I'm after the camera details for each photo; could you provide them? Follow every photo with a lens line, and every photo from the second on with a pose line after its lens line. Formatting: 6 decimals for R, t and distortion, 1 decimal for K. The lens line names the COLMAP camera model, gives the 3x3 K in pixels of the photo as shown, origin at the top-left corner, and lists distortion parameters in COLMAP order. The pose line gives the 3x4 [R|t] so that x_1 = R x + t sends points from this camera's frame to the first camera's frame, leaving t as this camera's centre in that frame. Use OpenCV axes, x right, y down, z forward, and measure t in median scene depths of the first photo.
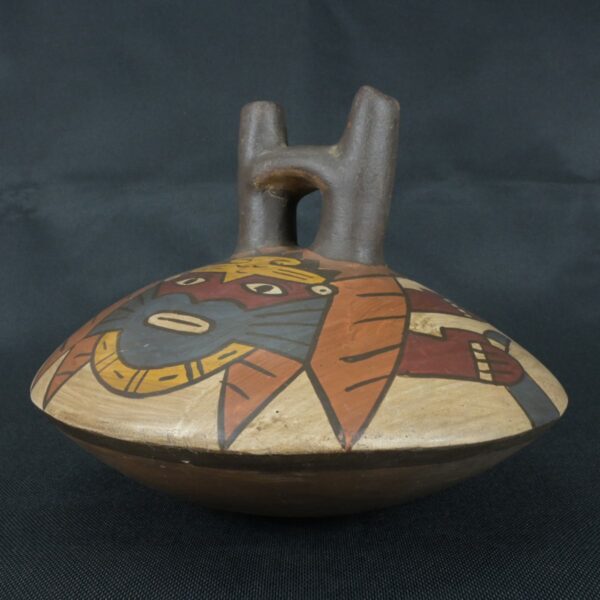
lens RADIAL K [[680.8, 0, 300.0], [0, 680.8, 300.0], [0, 0, 1]] dist [0.001482, -0.025056]
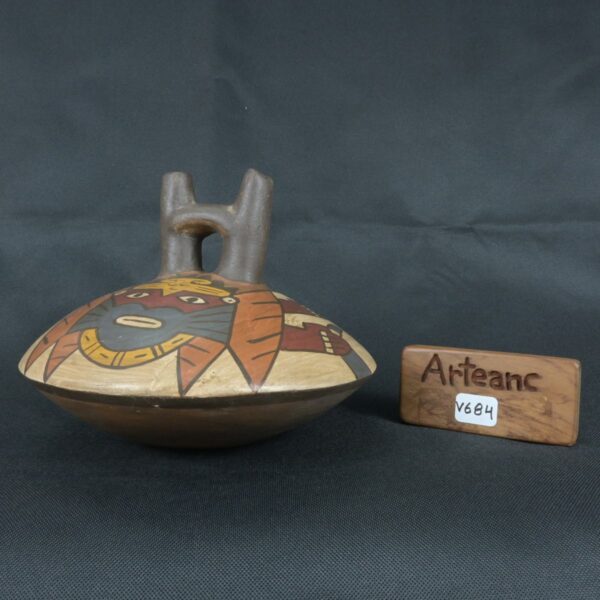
lens RADIAL K [[618.6, 0, 300.0], [0, 618.6, 300.0], [0, 0, 1]] dist [0.003053, 0.003781]
pose [[0.969647, -0.008482, 0.244362, -0.170927], [0.011914, 0.999850, -0.012570, 0.005117], [-0.244219, 0.015099, 0.969603, -0.467558]]
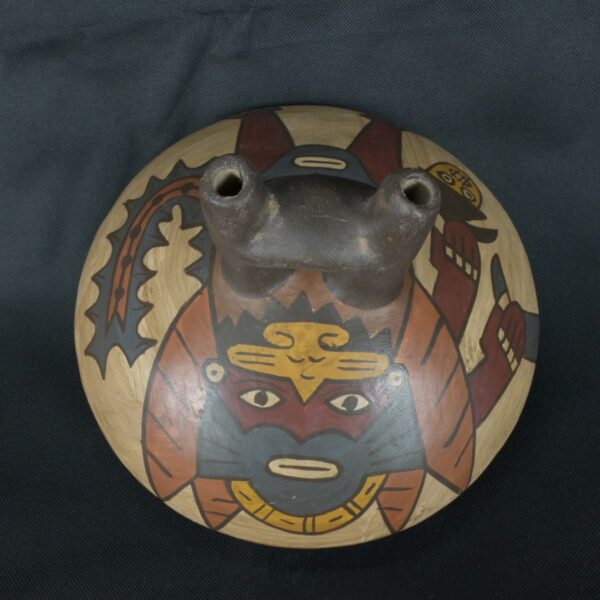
lens RADIAL K [[680.8, 0, 300.0], [0, 680.8, 300.0], [0, 0, 1]] dist [0.001482, -0.025056]
pose [[0.852690, -0.504263, 0.136521, -0.203397], [0.059778, 0.353789, 0.933413, -1.197718], [-0.518986, -0.787751, 0.331816, 0.861974]]
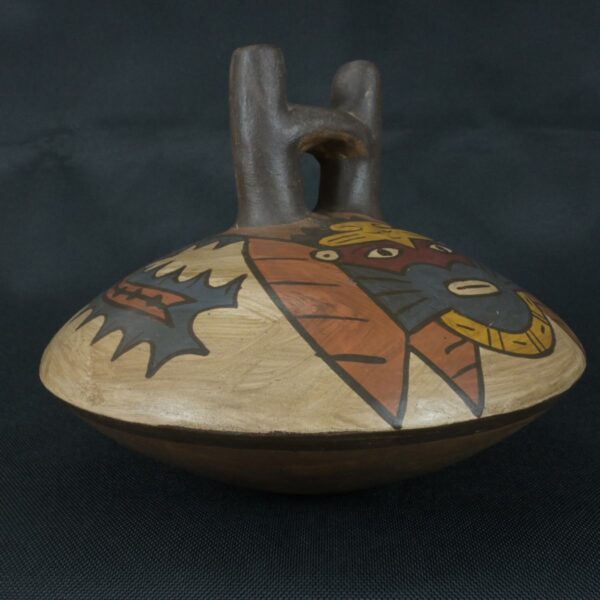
lens RADIAL K [[680.8, 0, 300.0], [0, 680.8, 300.0], [0, 0, 1]] dist [0.001482, -0.025056]
pose [[0.200870, -0.165337, 0.965565, -1.246246], [0.100544, 0.983929, 0.147565, -0.128703], [-0.974445, 0.067440, 0.214265, 1.061649]]
